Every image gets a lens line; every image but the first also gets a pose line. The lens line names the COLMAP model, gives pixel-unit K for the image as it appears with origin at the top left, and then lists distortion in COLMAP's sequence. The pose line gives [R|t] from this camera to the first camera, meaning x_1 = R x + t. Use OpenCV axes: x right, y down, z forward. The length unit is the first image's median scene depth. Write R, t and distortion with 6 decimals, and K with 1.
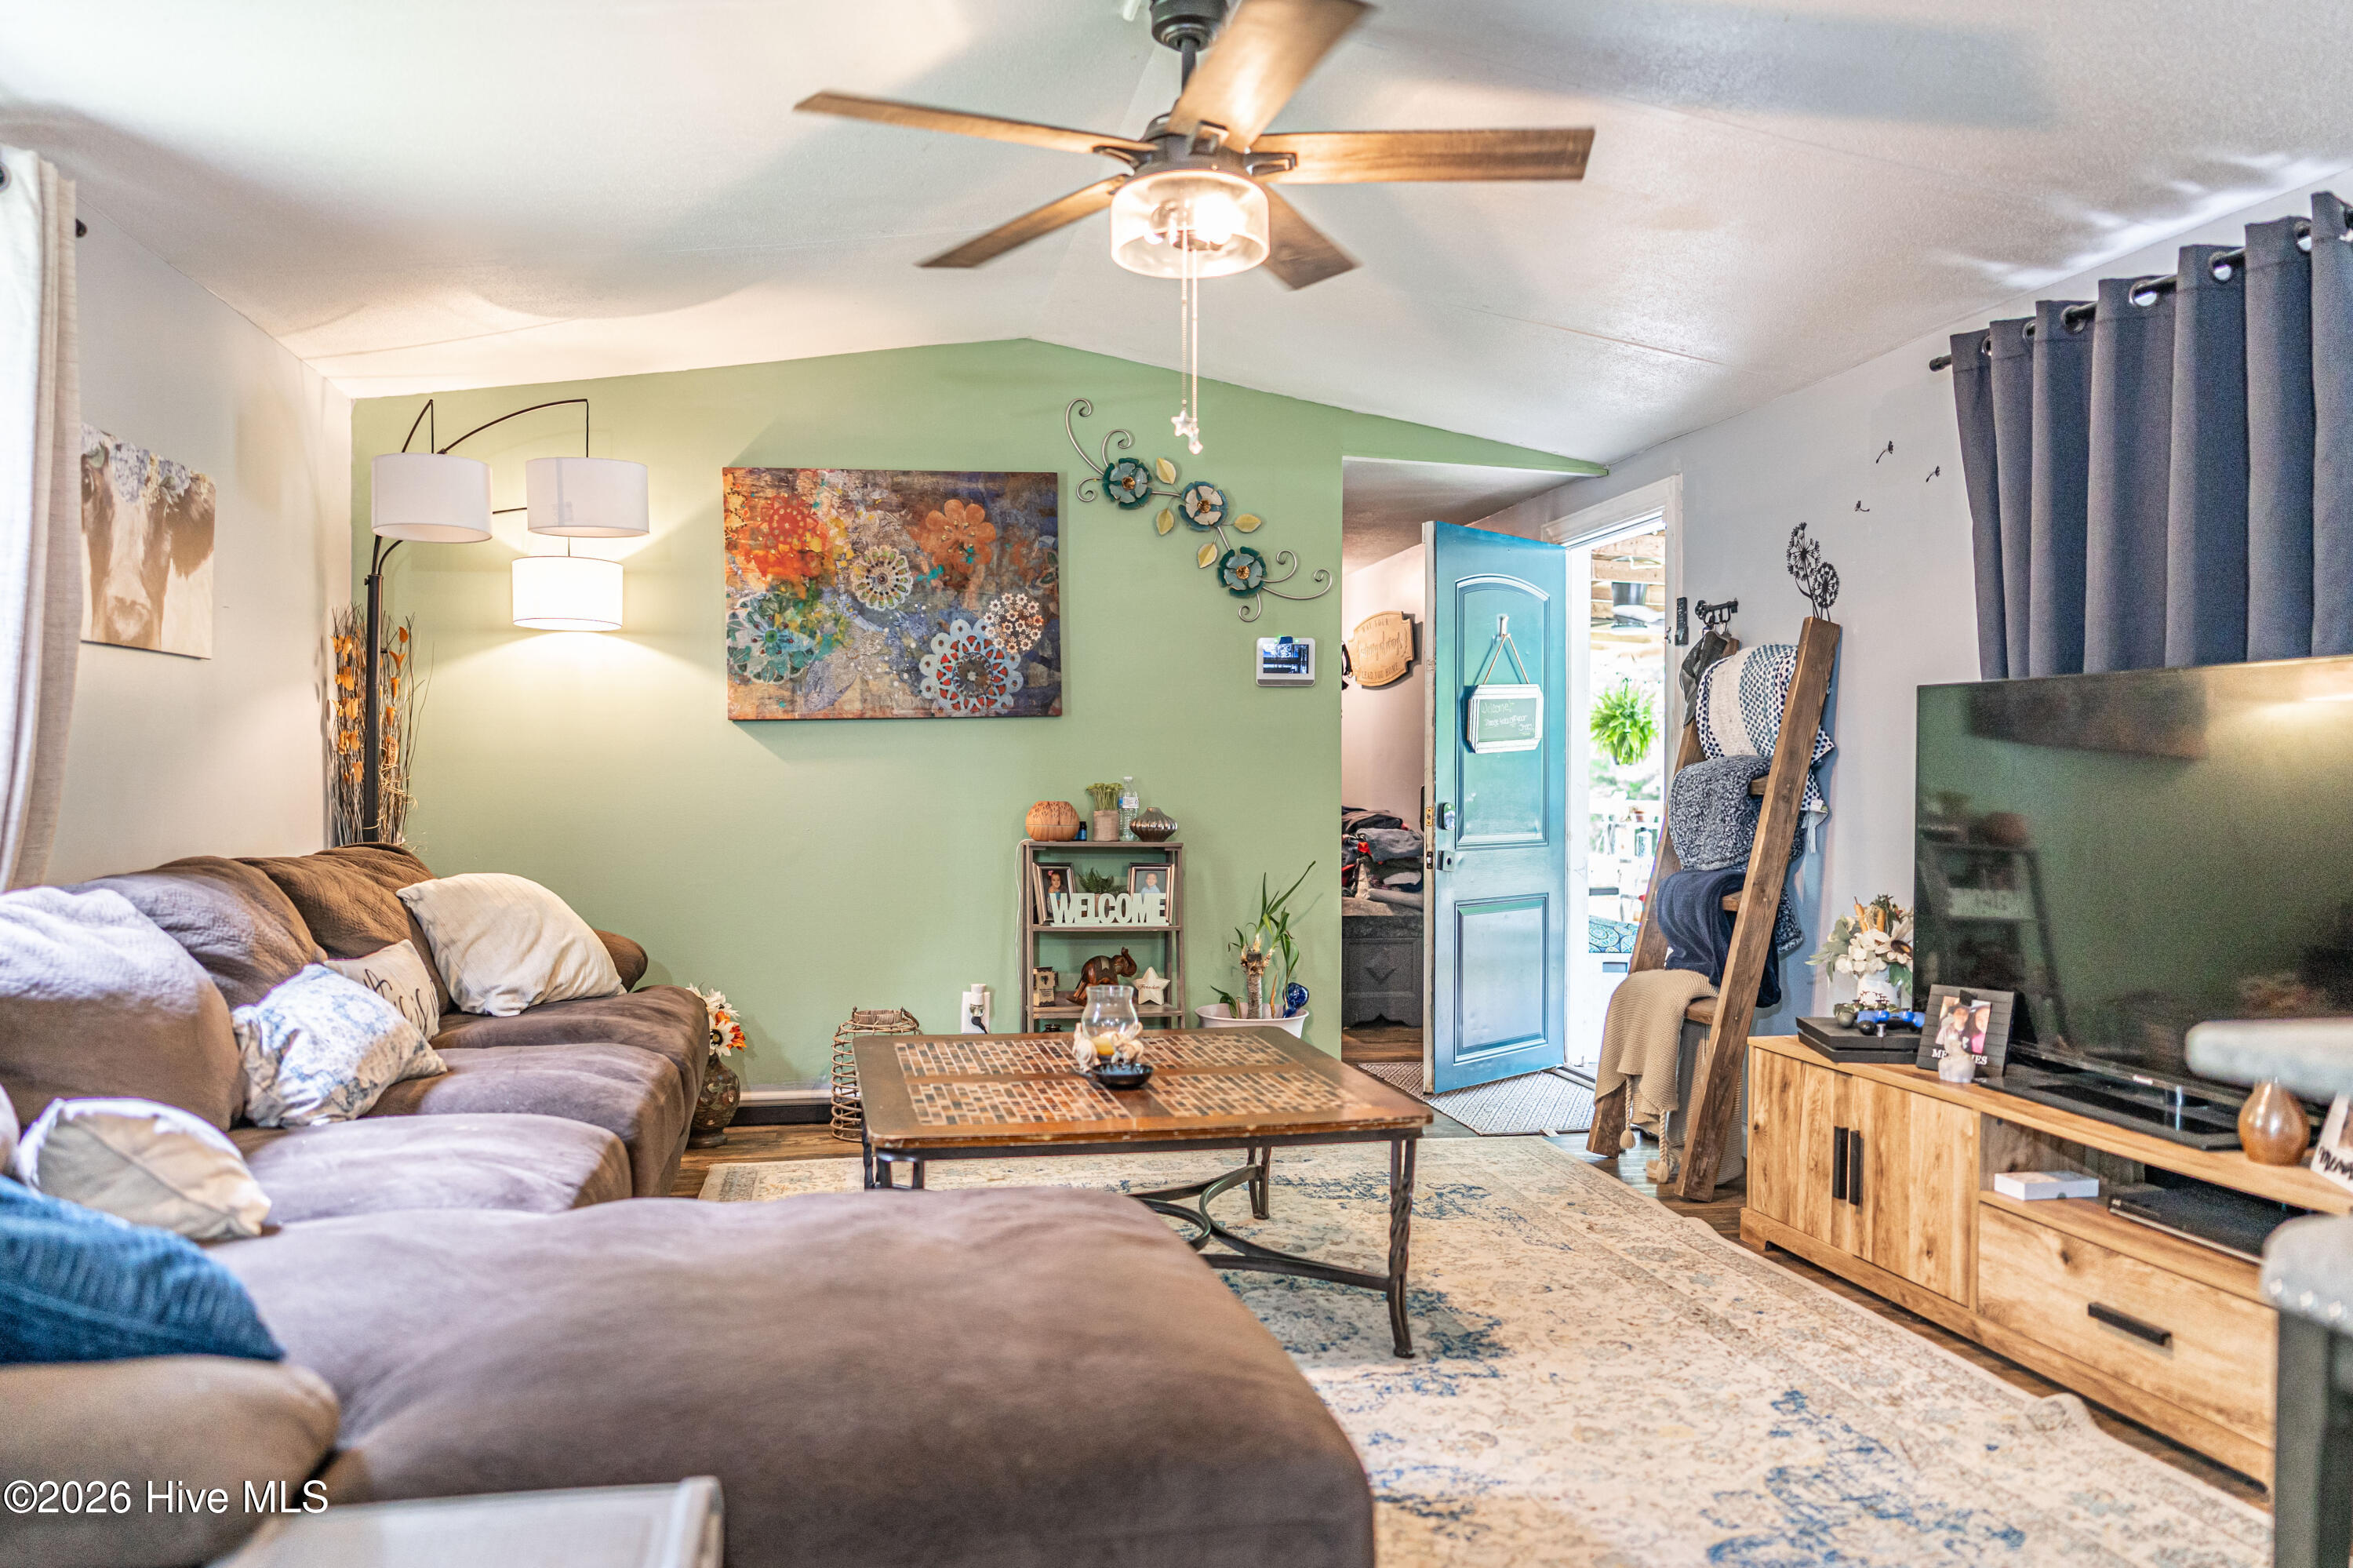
lens RADIAL K [[1573.9, 0, 1213.8], [0, 1573.9, 787.4], [0, 0, 1]] dist [-0.006181, 0.004162]
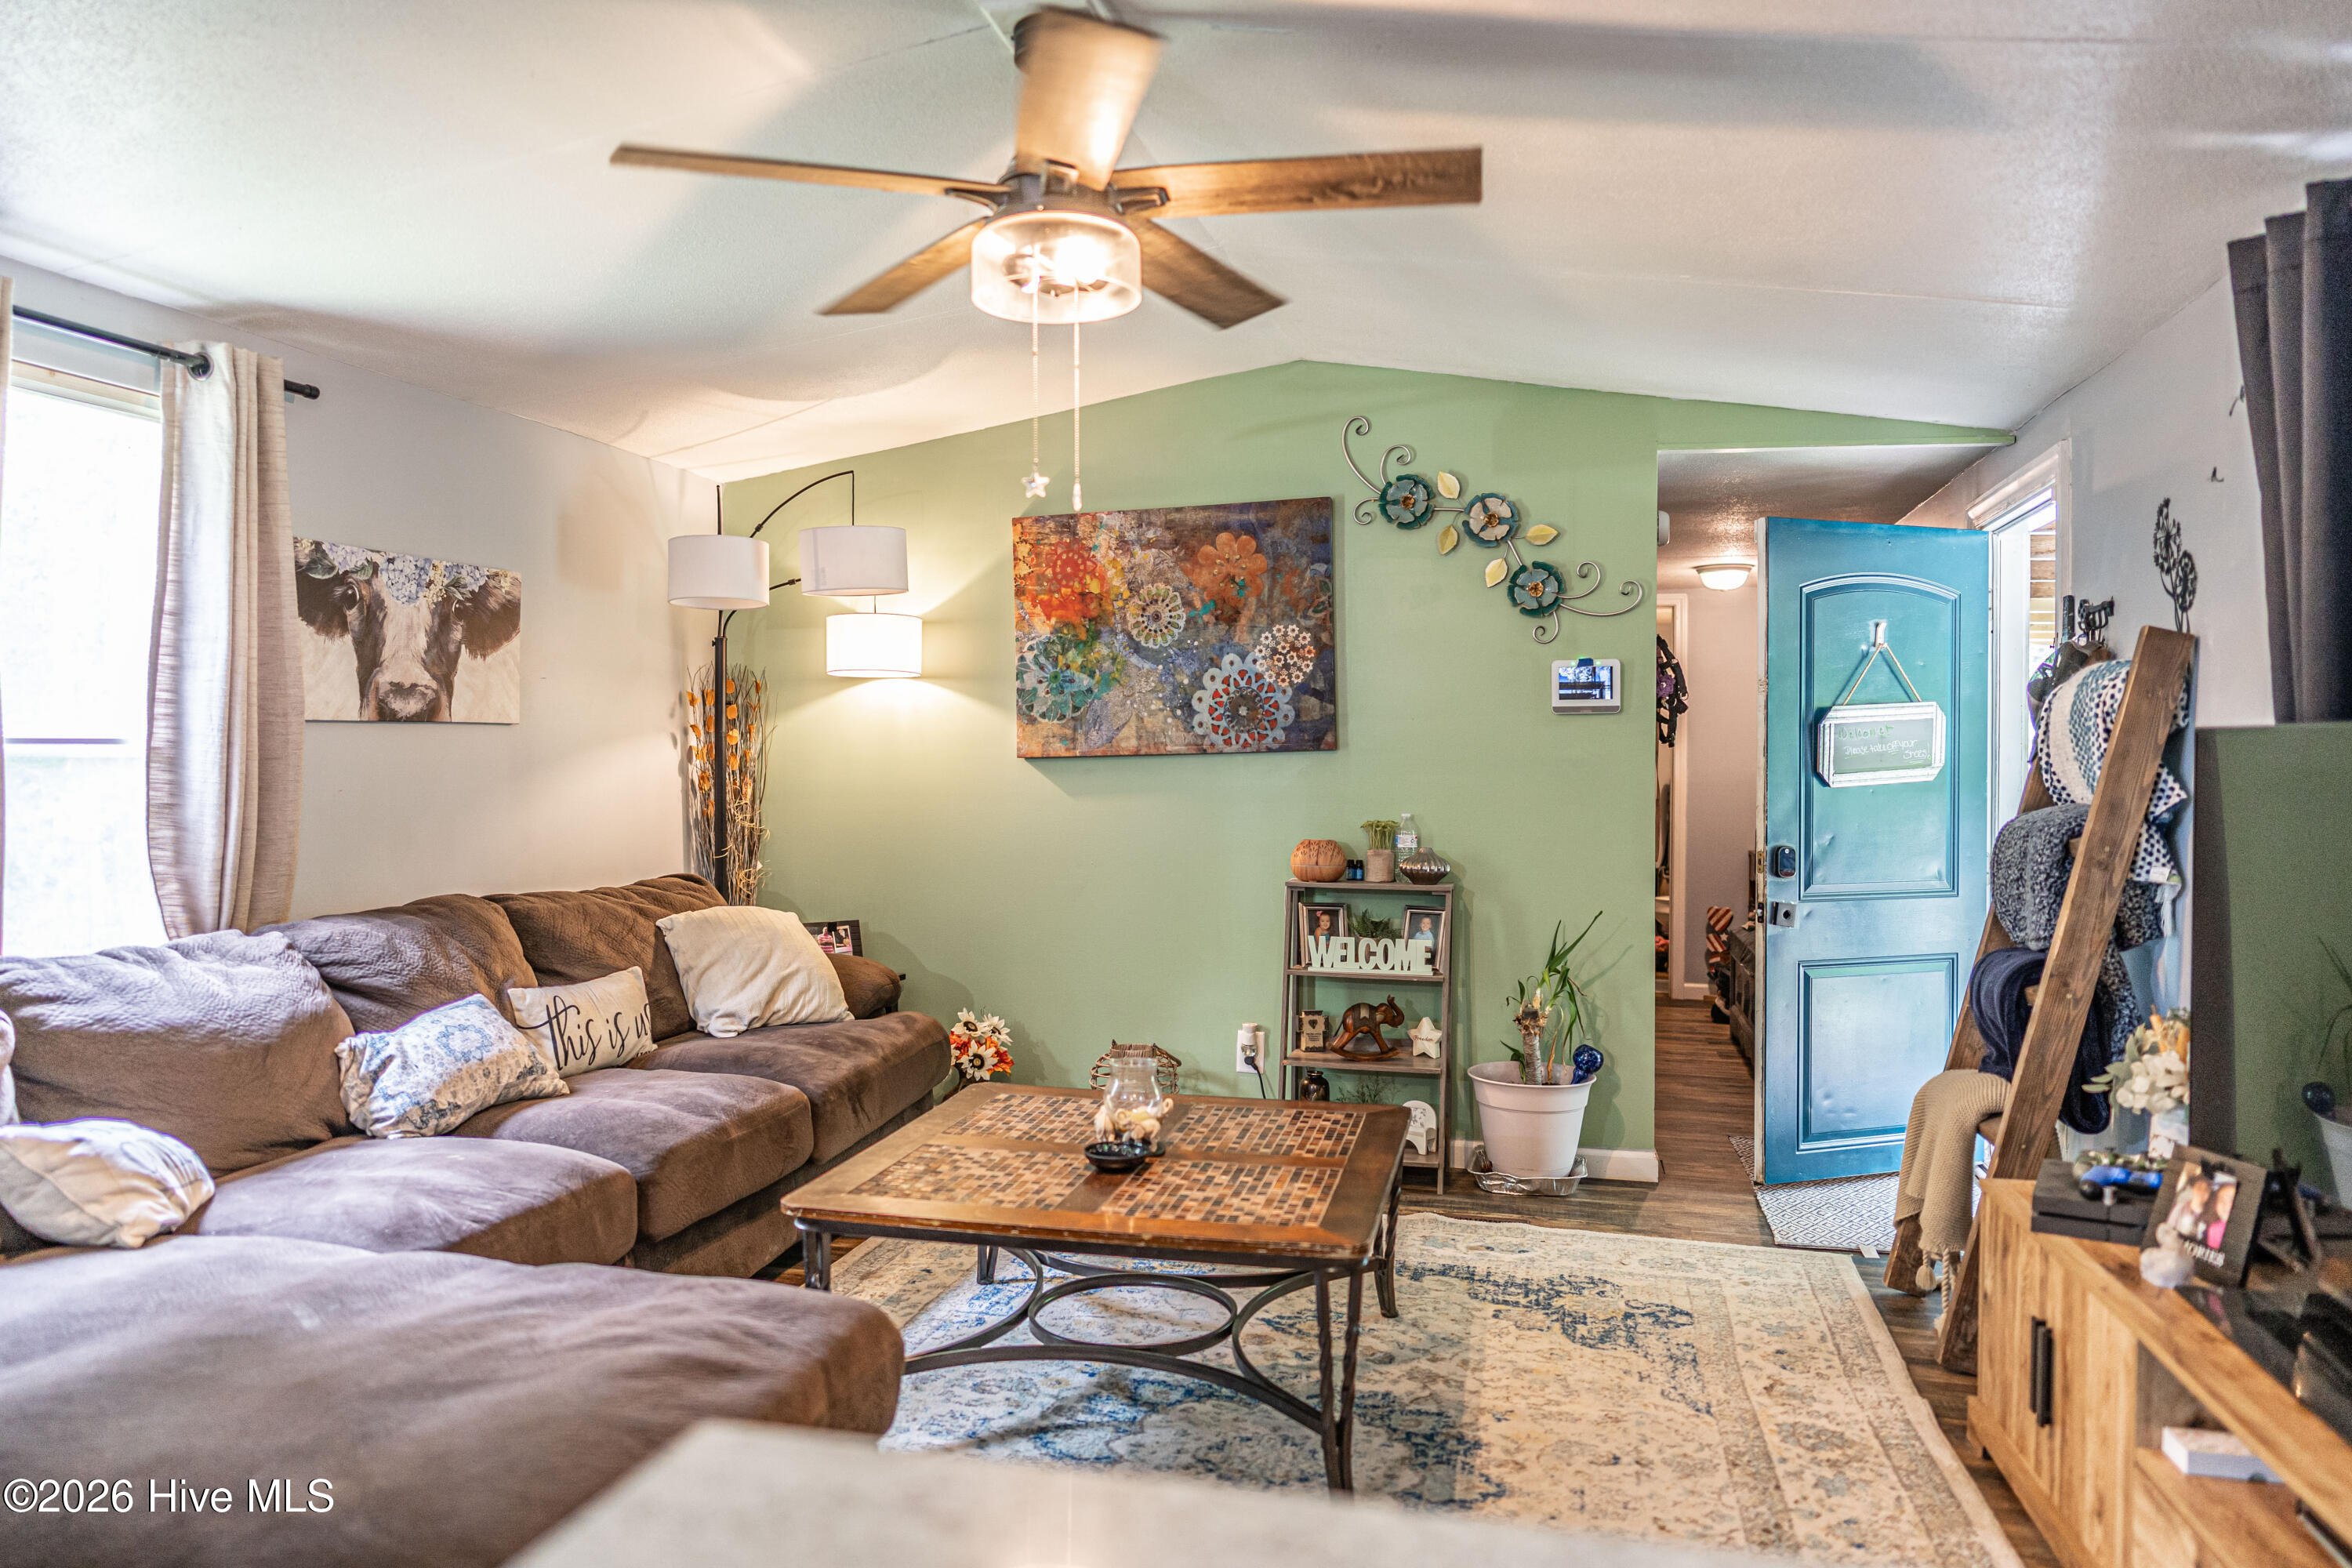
lens RADIAL K [[1573.2, 0, 1228.2], [0, 1573.2, 781.9], [0, 0, 1]] dist [-0.006181, 0.004162]
pose [[0.901485, 0.003904, -0.432792, 0.317377], [-0.001421, 0.999981, 0.006061, -0.038656], [0.432807, -0.004849, 0.901473, 0.129634]]
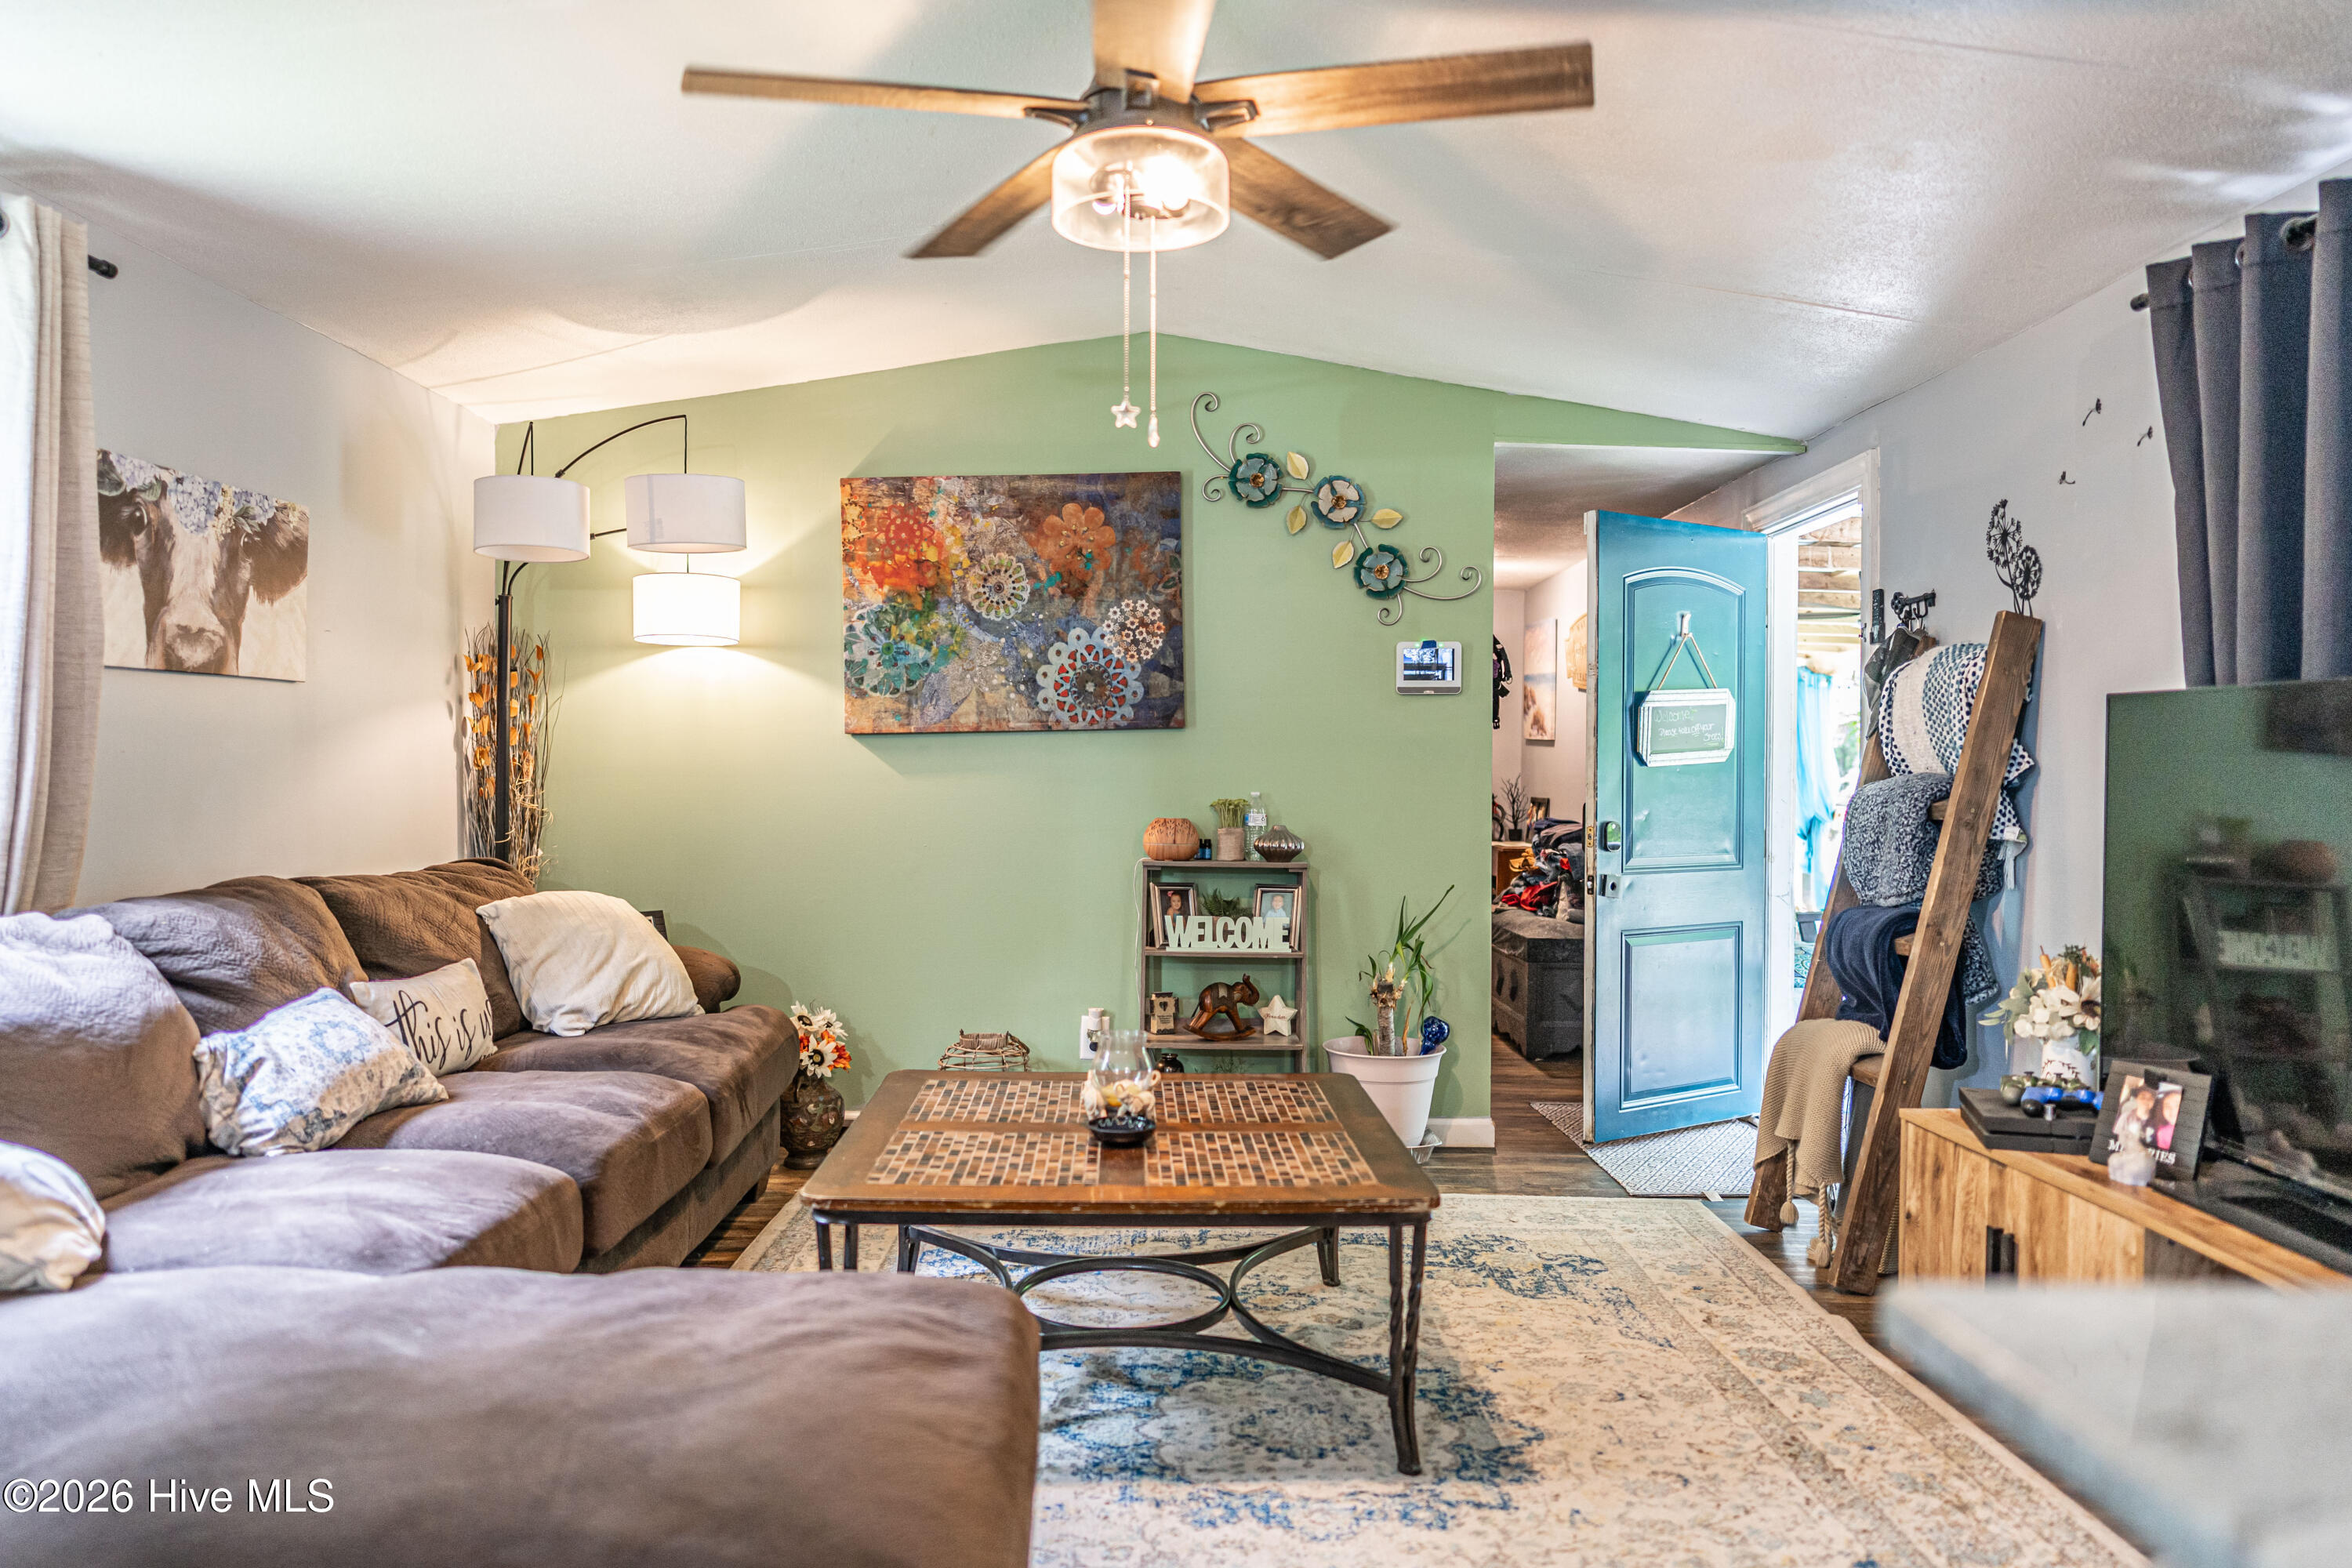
lens RADIAL K [[1573.2, 0, 1213.9], [0, 1573.2, 785.4], [0, 0, 1]] dist [-0.006181, 0.004162]
pose [[0.980654, 0.003379, -0.195722, 0.130395], [-0.003323, 0.999994, 0.000611, -0.013883], [0.195723, 0.000052, 0.980659, 0.087578]]
